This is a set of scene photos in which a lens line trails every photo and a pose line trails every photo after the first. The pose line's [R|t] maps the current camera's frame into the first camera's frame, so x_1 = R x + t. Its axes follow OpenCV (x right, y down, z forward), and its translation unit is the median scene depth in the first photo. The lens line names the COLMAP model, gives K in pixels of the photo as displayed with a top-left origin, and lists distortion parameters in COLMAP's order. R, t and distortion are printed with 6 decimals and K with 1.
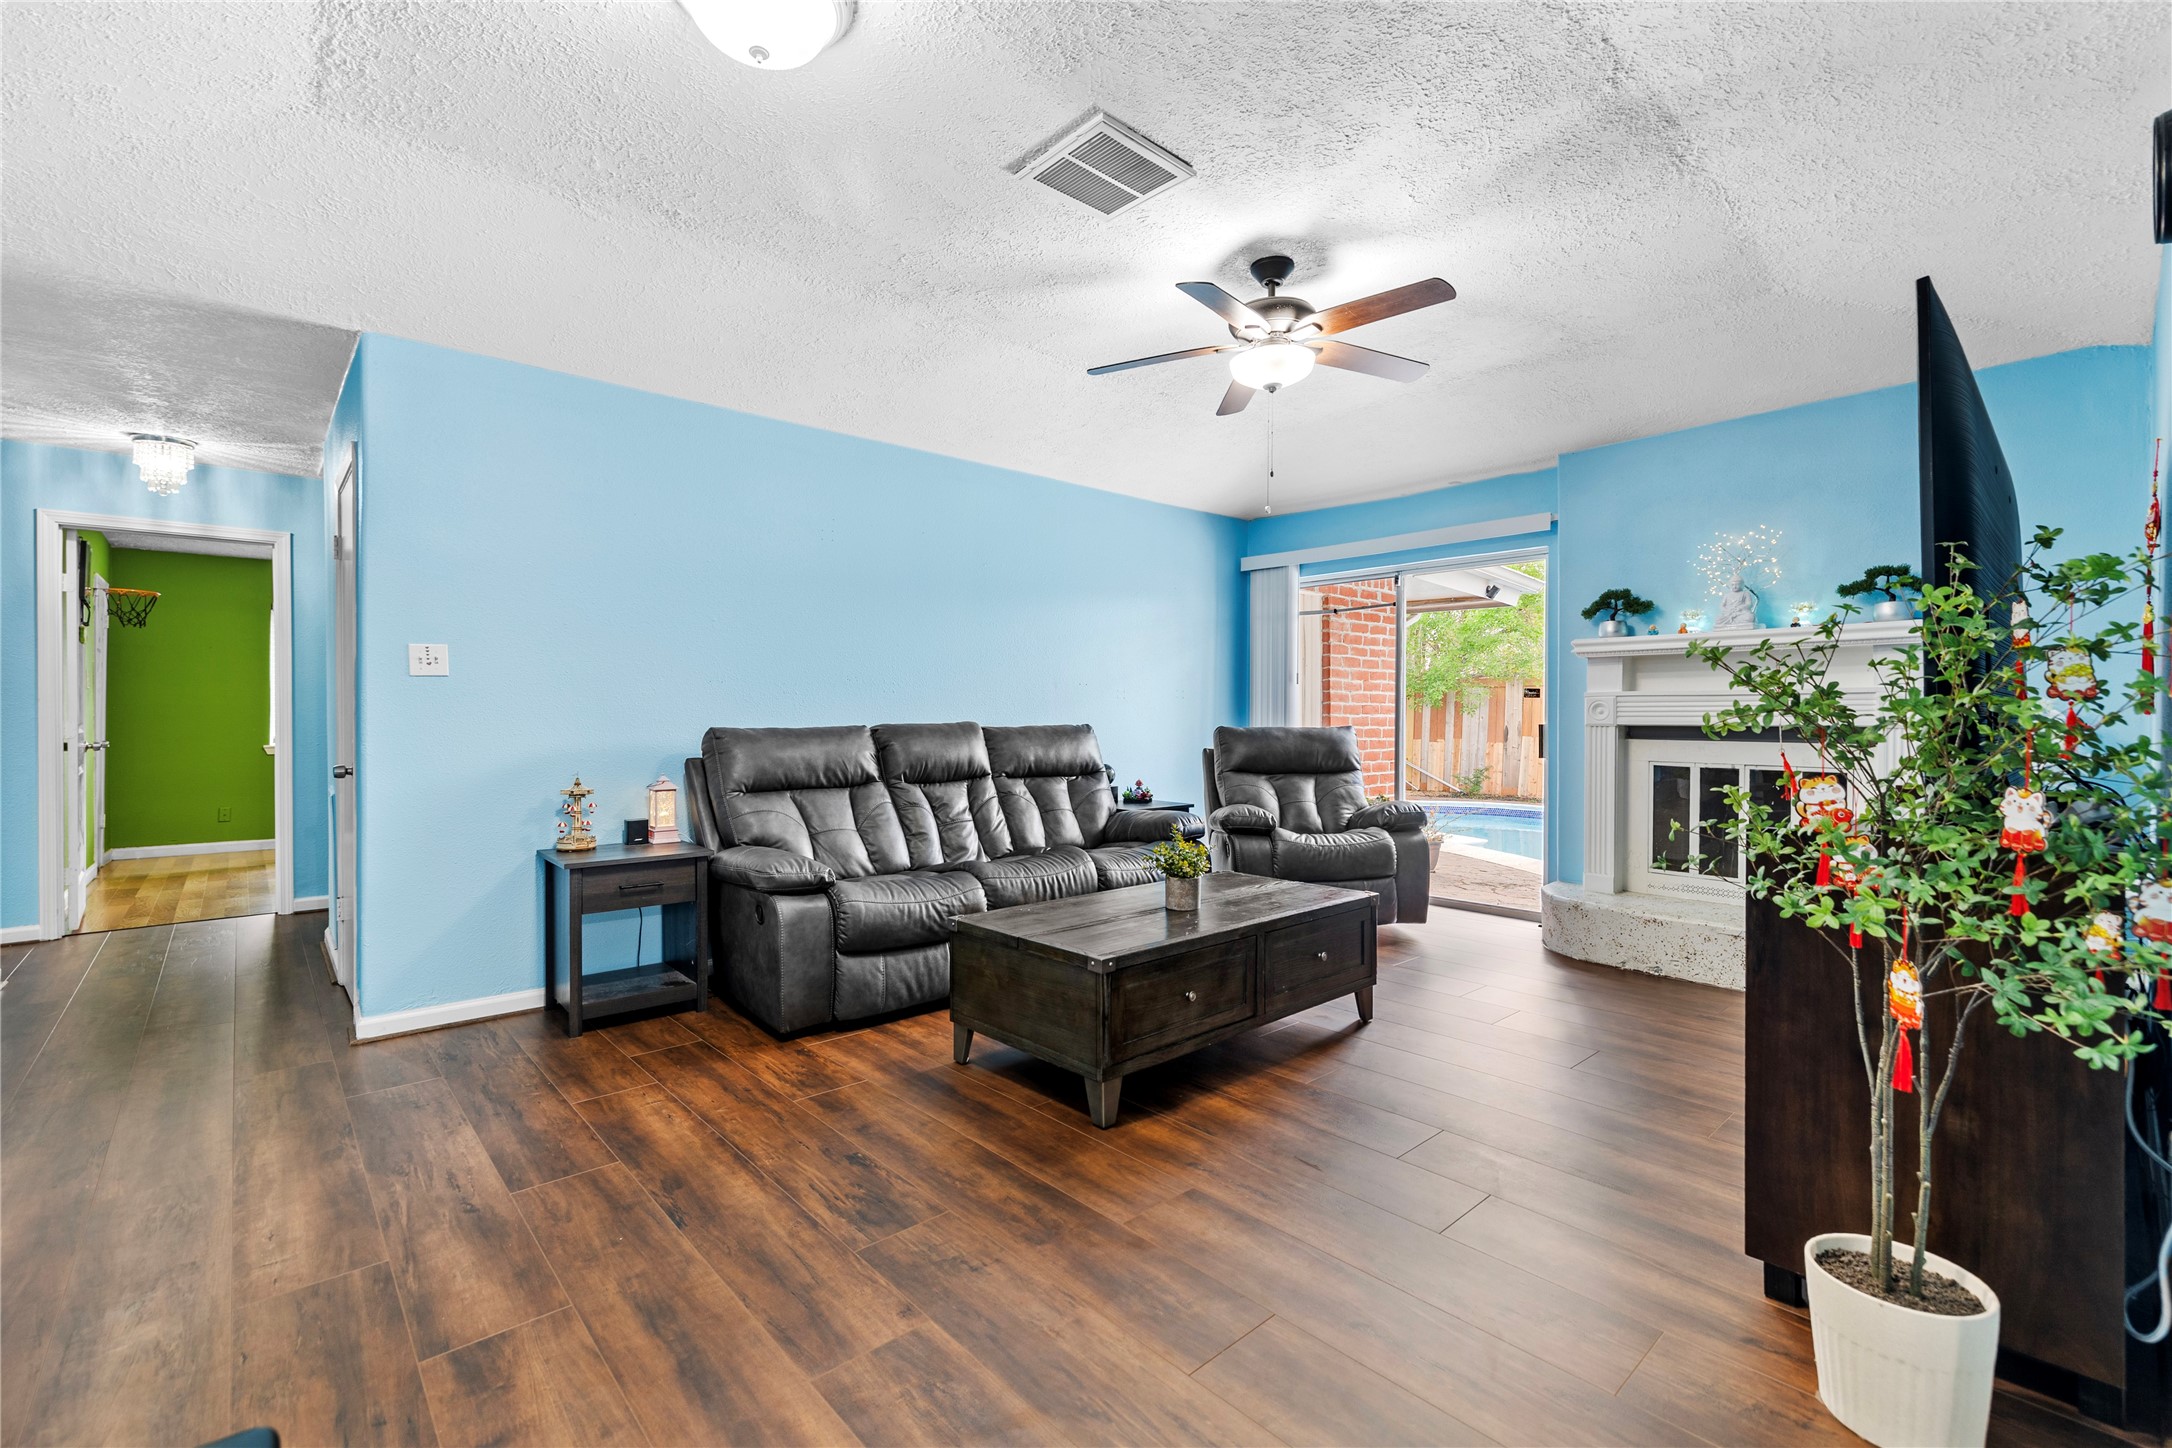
lens RADIAL K [[919.1, 0, 1081.2], [0, 919.1, 725.6], [0, 0, 1]] dist [0.004492, -0.000170]
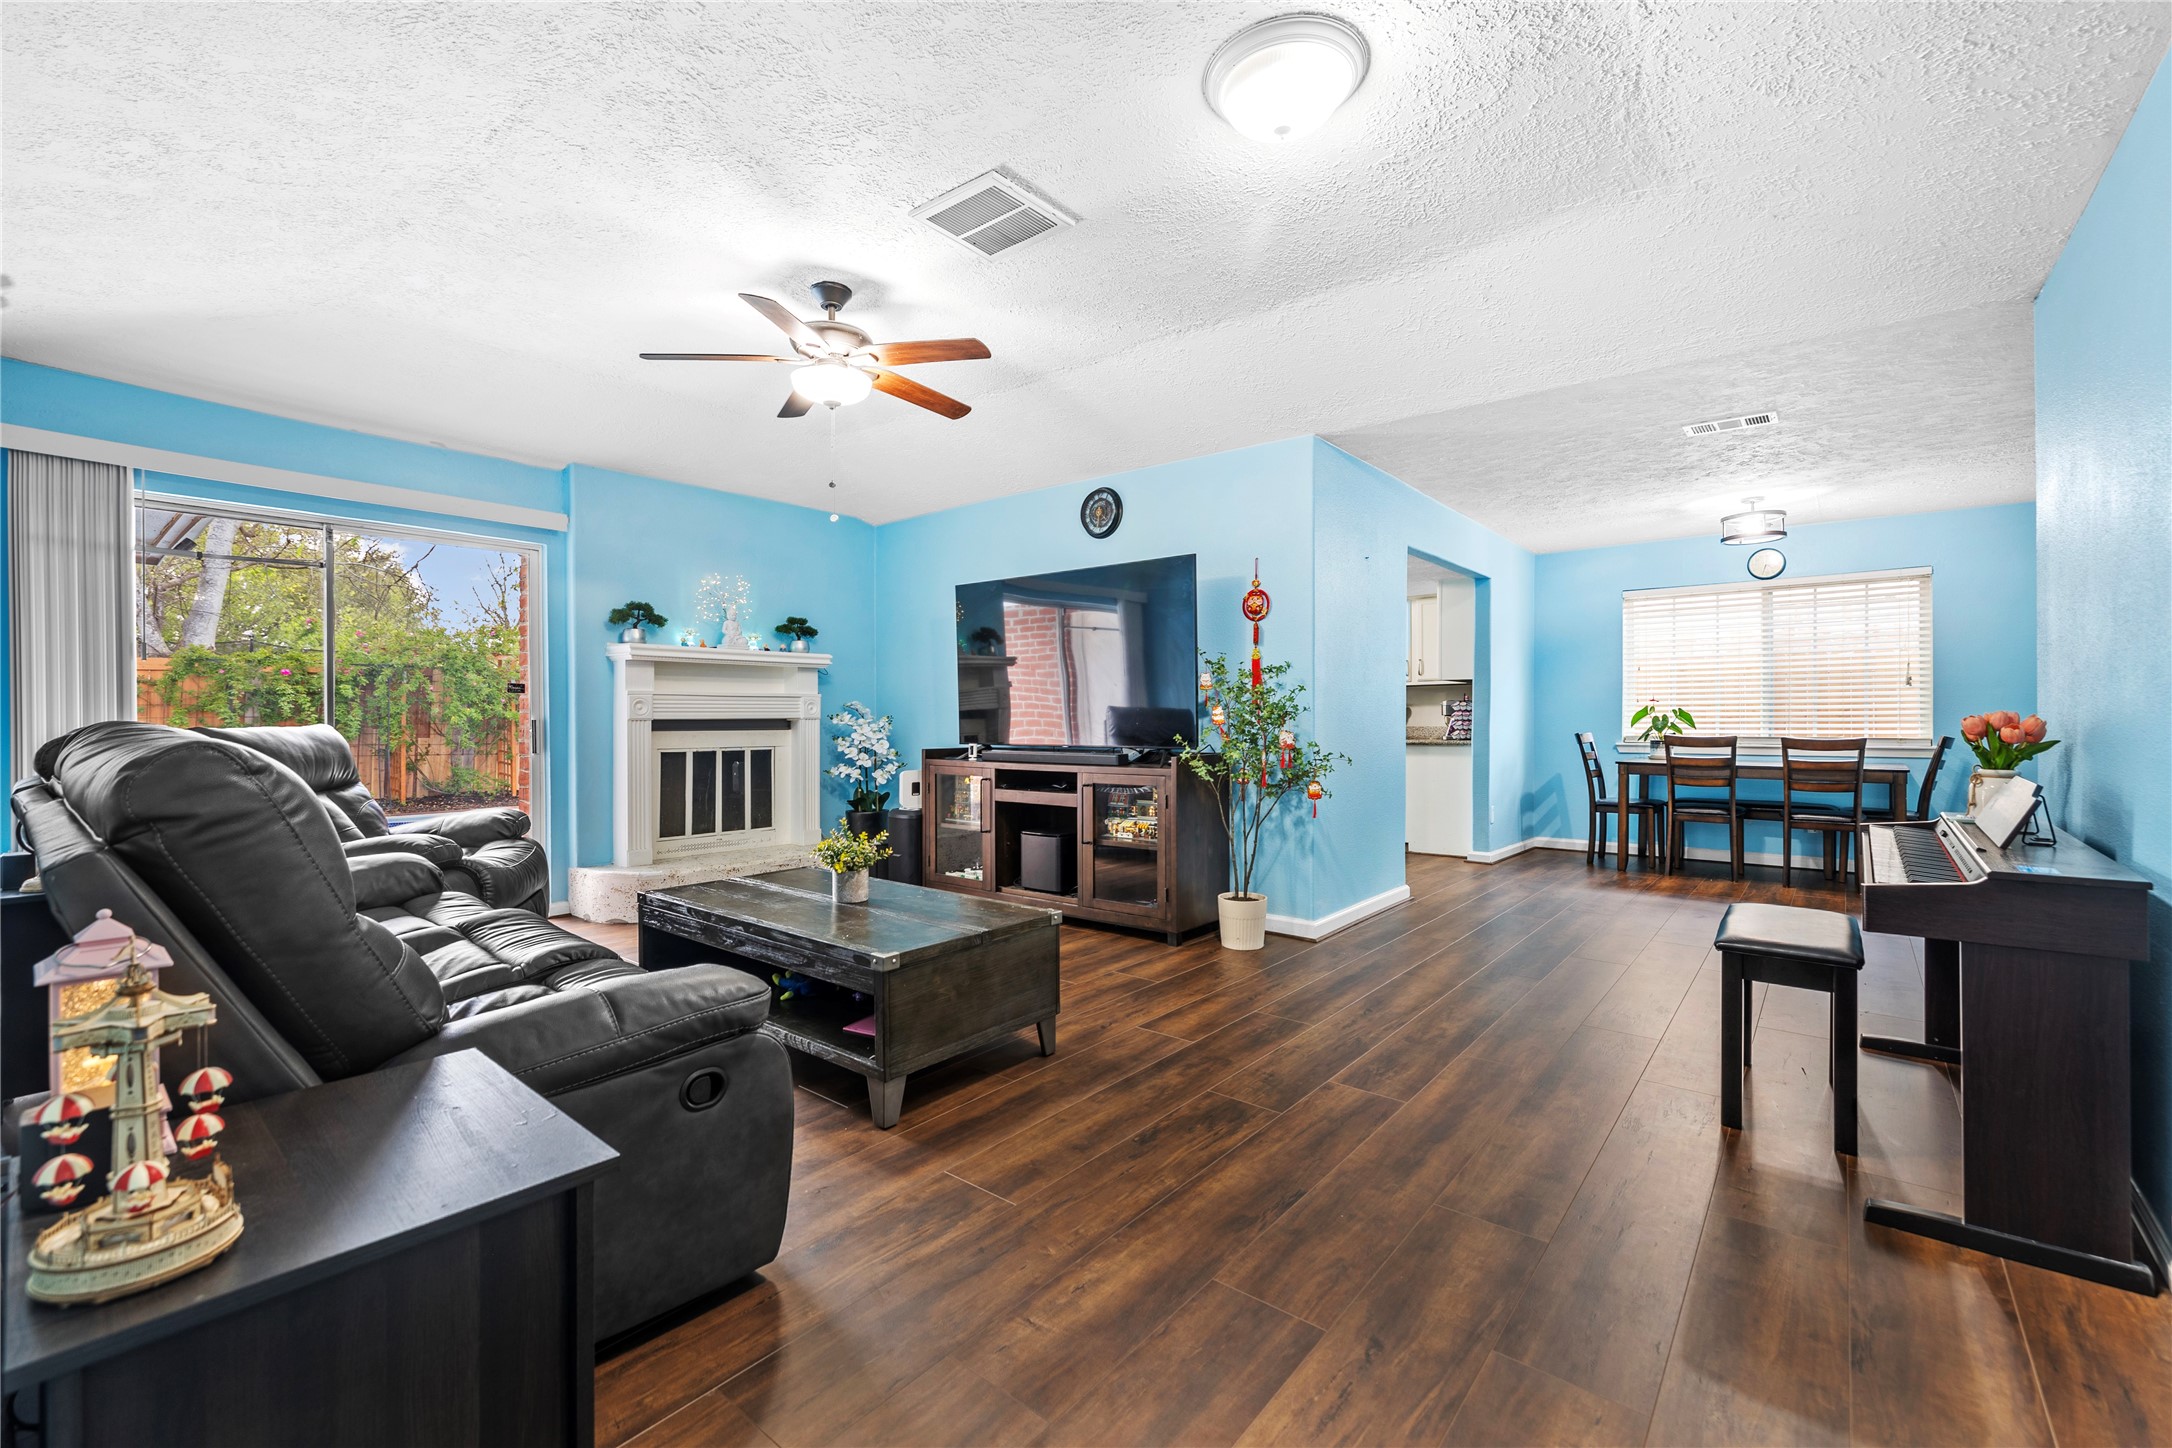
lens RADIAL K [[919.1, 0, 1078.8], [0, 919.1, 718.5], [0, 0, 1]] dist [0.004492, -0.000170]
pose [[-0.141117, -0.001551, 0.989992, -1.306386], [0.009065, 0.999955, 0.002859, 0.000441], [-0.989951, 0.009378, -0.141097, 1.271738]]
